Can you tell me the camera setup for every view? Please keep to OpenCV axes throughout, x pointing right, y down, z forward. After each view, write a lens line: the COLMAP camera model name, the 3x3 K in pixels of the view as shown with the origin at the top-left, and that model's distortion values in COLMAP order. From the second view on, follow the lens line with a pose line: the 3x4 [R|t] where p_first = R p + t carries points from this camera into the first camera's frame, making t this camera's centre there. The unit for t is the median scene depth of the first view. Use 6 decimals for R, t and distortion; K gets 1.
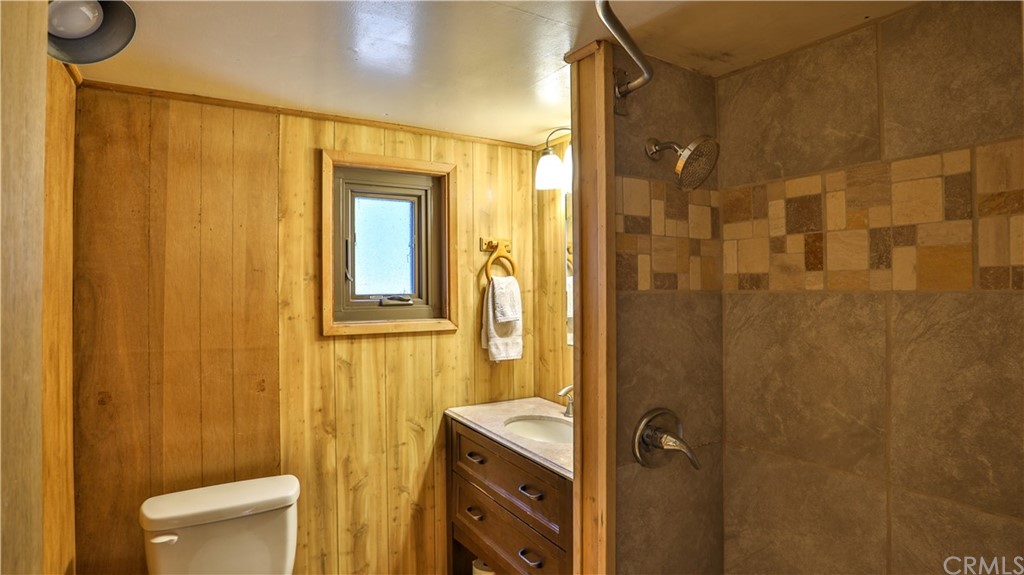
lens RADIAL K [[529.0, 0, 514.8], [0, 529.0, 281.4], [0, 0, 1]] dist [-0.081663, 0.035676]
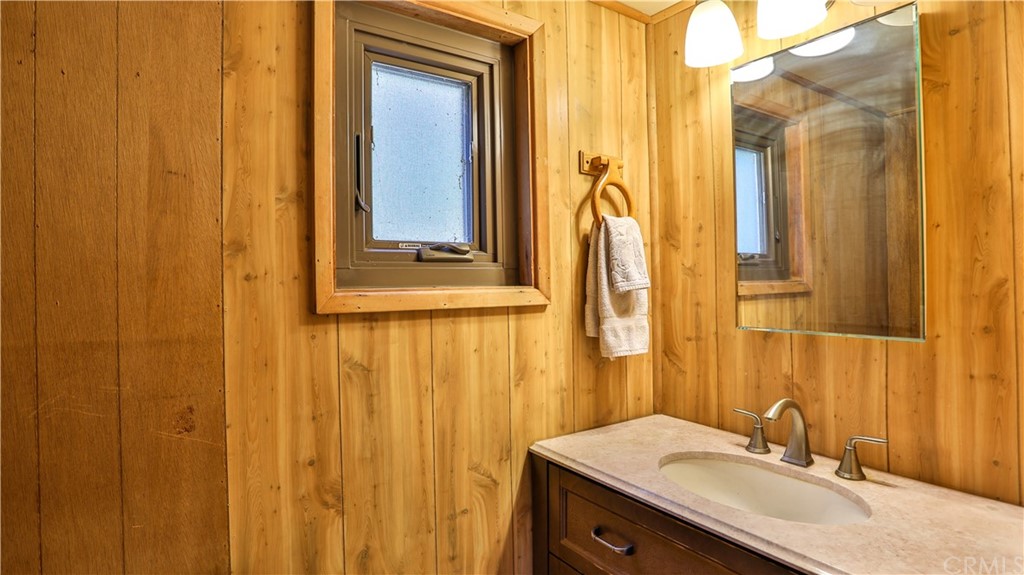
lens RADIAL K [[529.0, 0, 514.8], [0, 529.0, 281.4], [0, 0, 1]] dist [-0.081663, 0.035676]
pose [[0.998297, -0.005266, 0.058104, -0.186668], [0.004627, 0.999927, 0.011138, 0.061724], [-0.058158, -0.010850, 0.998248, 0.445496]]
